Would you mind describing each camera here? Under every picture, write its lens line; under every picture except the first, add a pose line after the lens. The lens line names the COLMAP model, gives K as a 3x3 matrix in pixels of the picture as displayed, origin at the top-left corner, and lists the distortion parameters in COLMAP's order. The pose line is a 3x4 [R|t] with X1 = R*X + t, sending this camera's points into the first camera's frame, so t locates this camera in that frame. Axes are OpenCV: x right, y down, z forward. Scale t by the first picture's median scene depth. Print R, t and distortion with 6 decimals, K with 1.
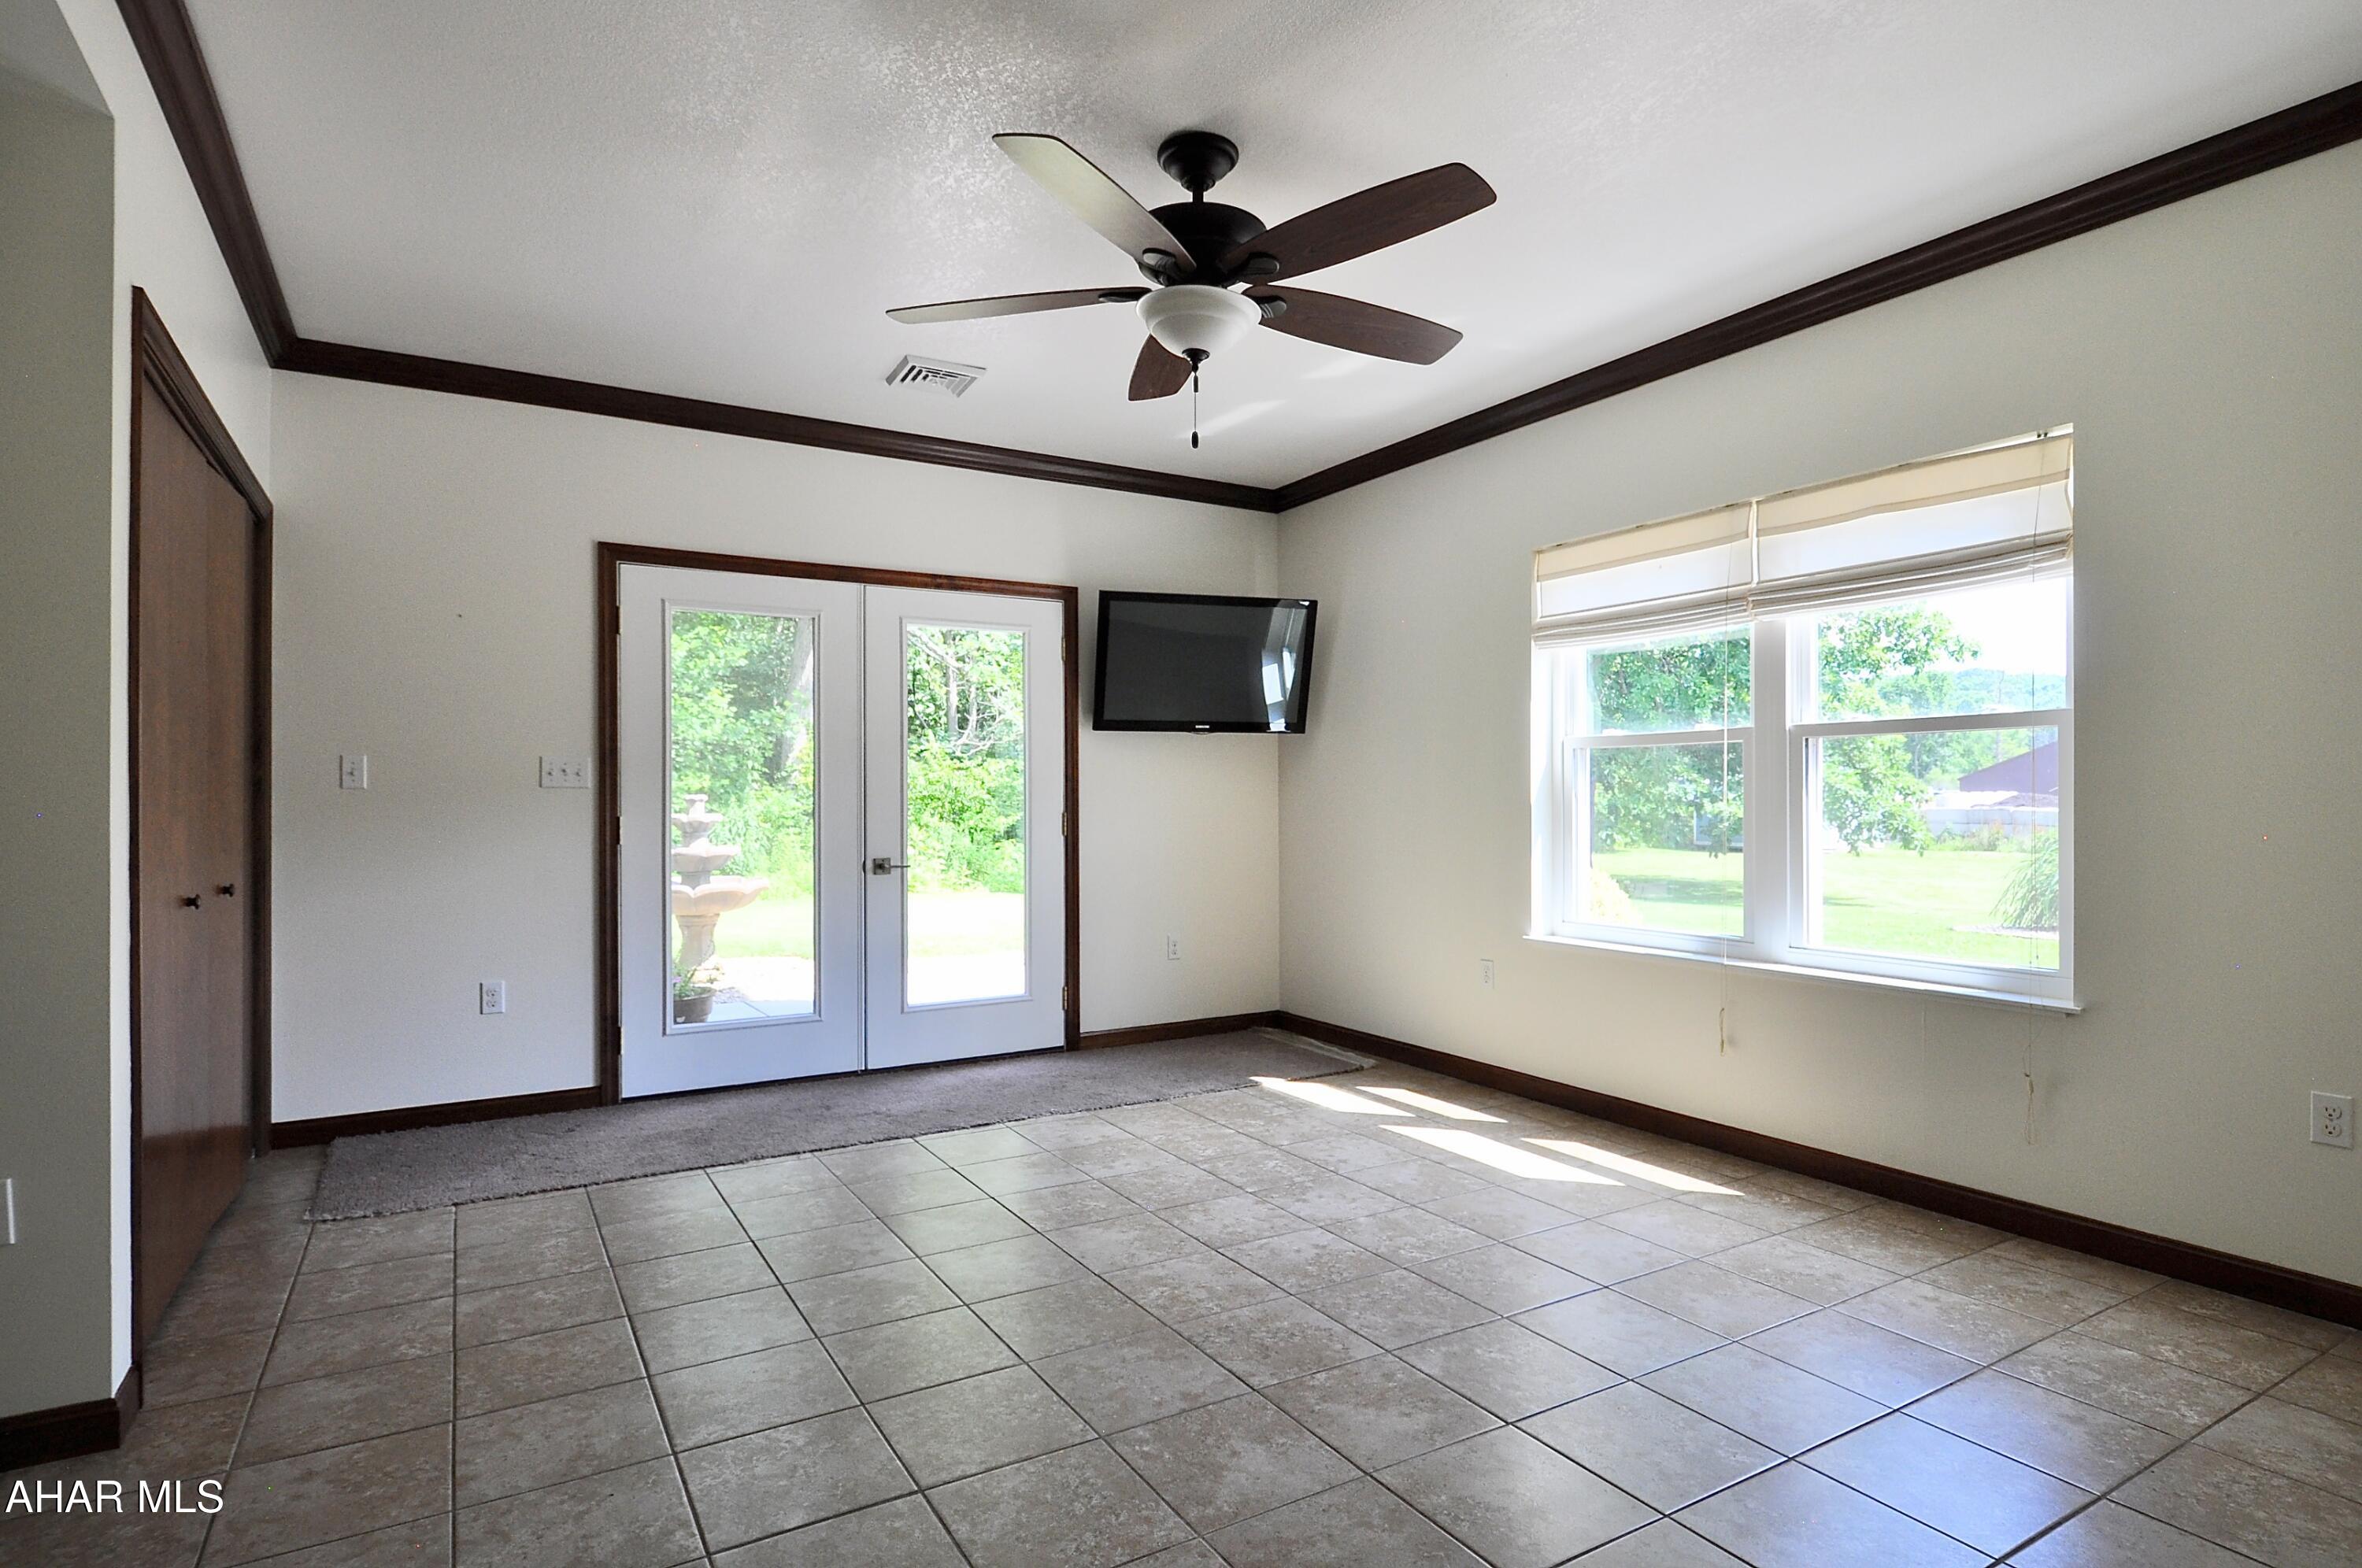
lens RADIAL K [[1202.2, 0, 1175.2], [0, 1202.2, 793.0], [0, 0, 1]] dist [0.000712, 0.000009]
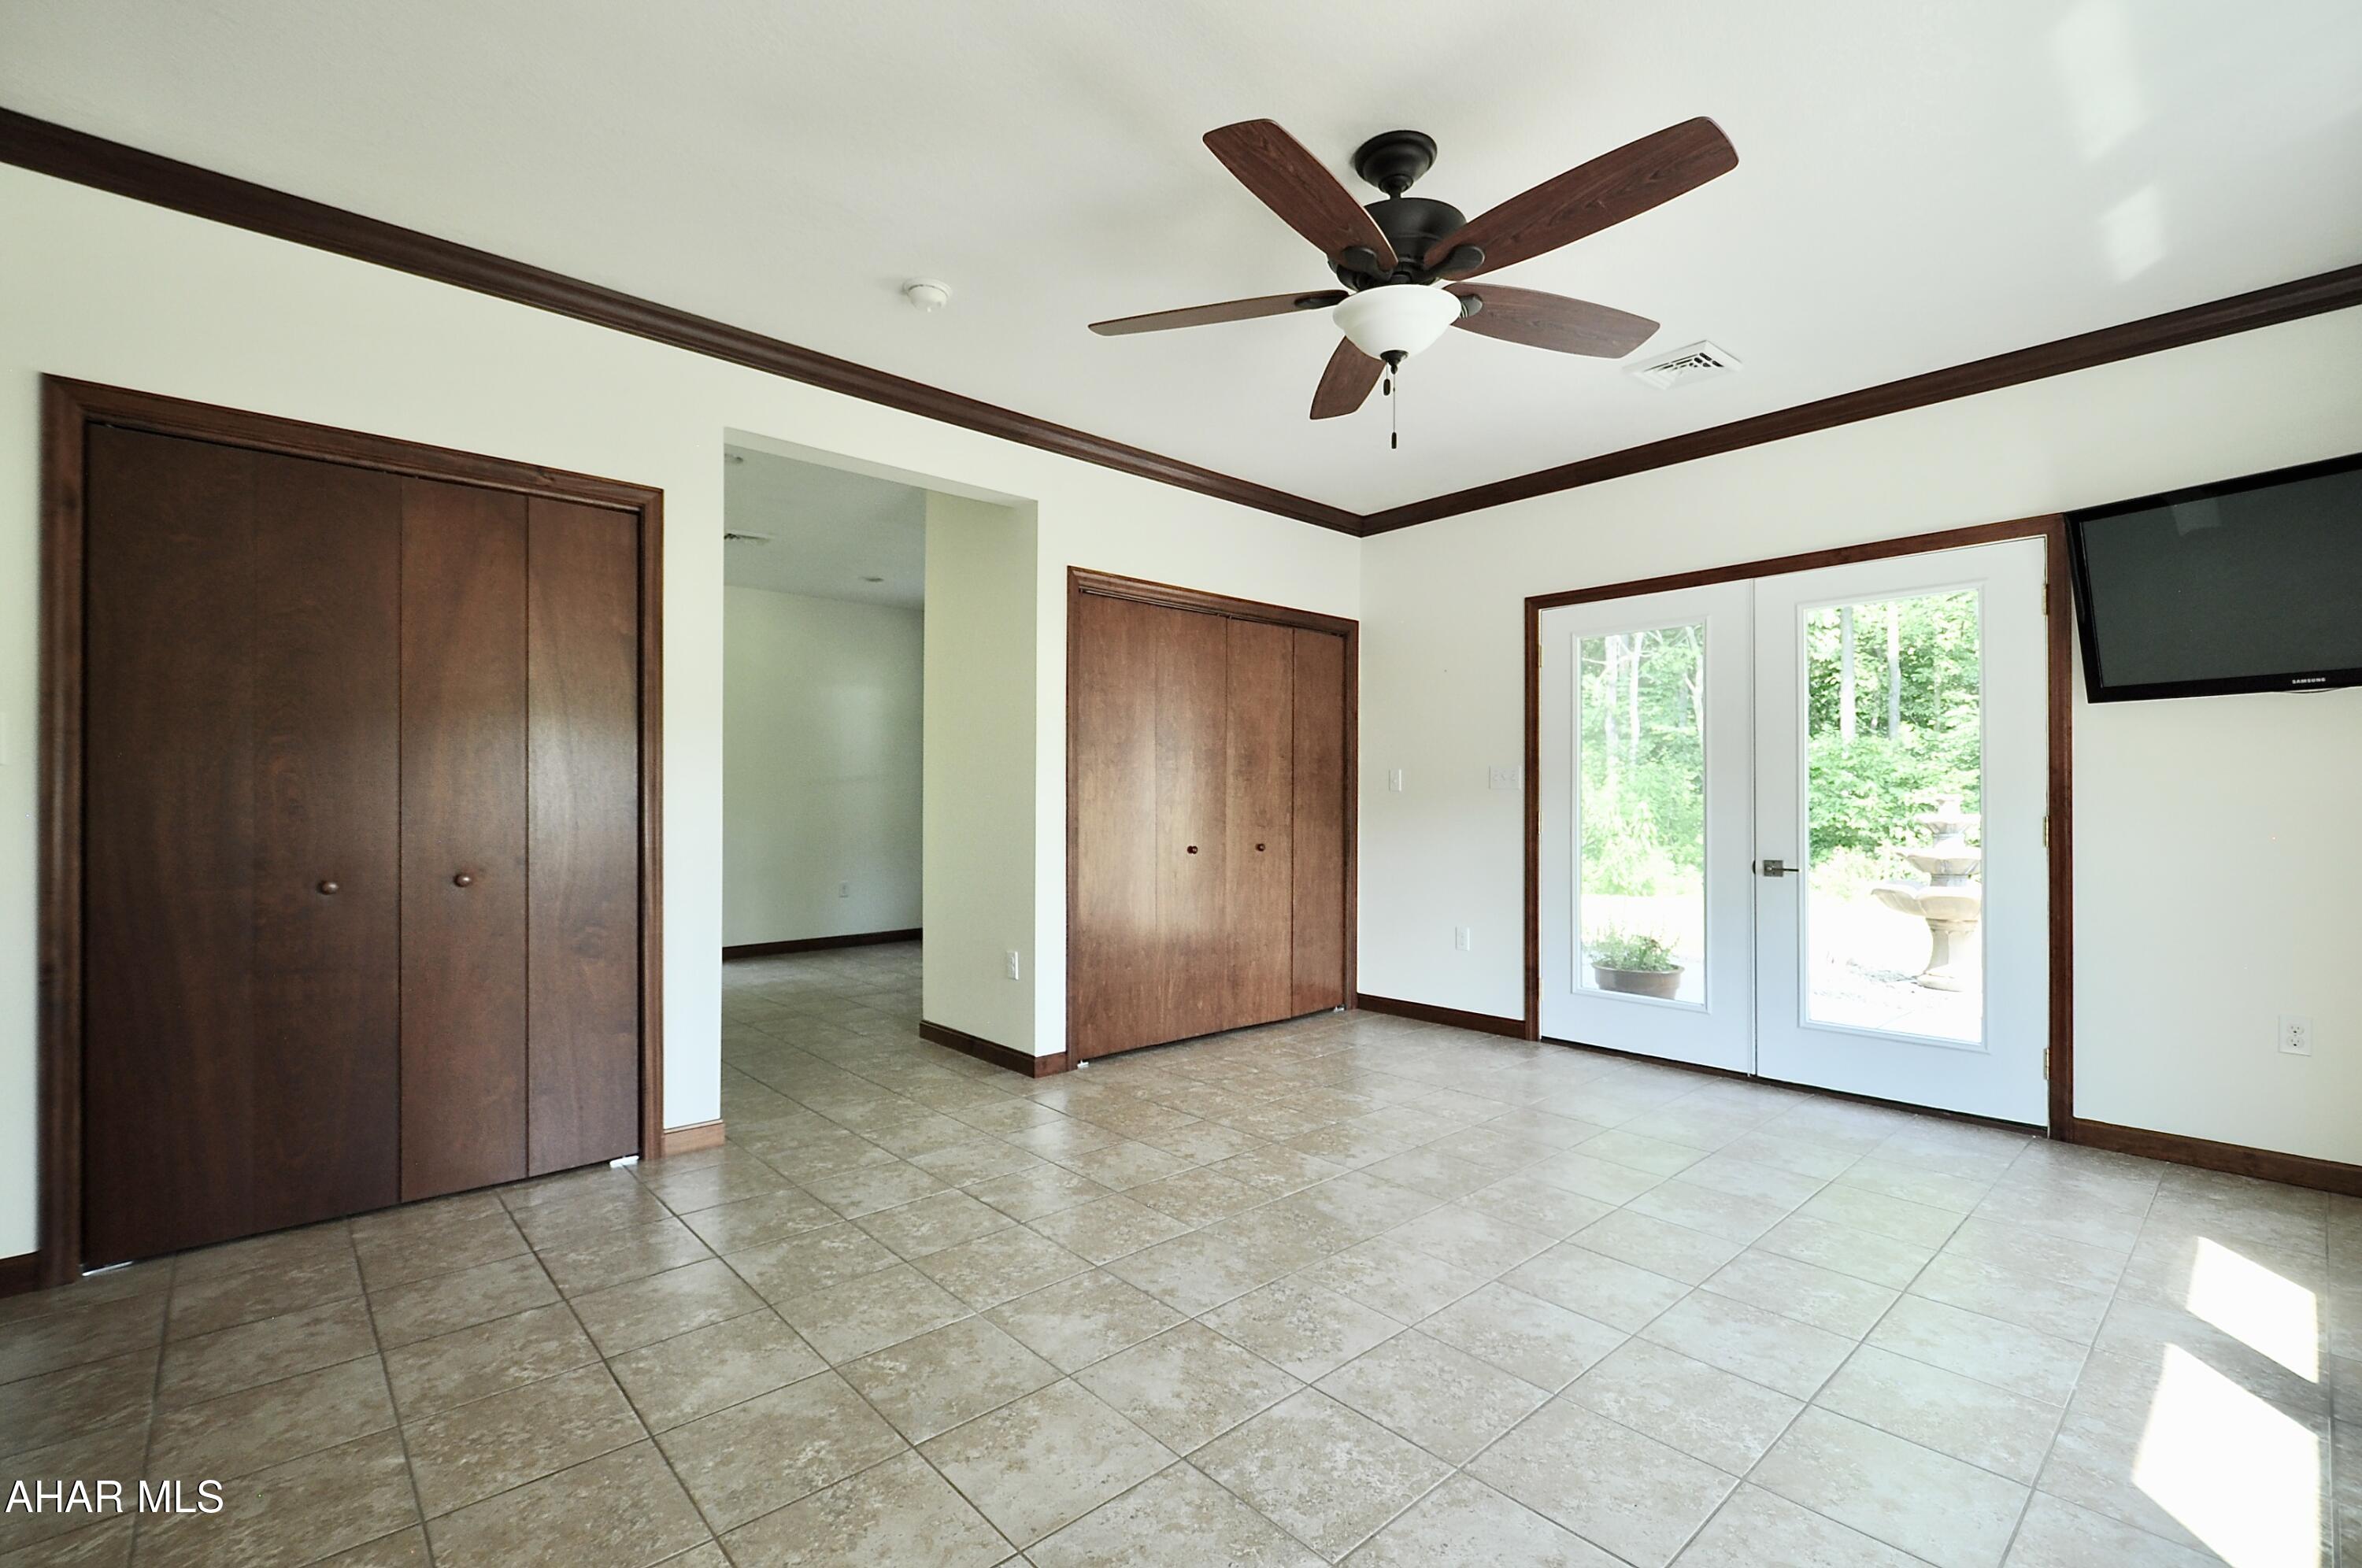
lens RADIAL K [[1036.4, 0, 1177.3], [0, 1036.4, 797.3], [0, 0, 1]] dist [-0.001865, -0.000726]
pose [[0.193902, -0.000509, -0.981021, 0.548306], [0.002977, 0.999996, 0.000069, 0.003343], [0.981016, -0.002934, 0.193903, 0.429547]]
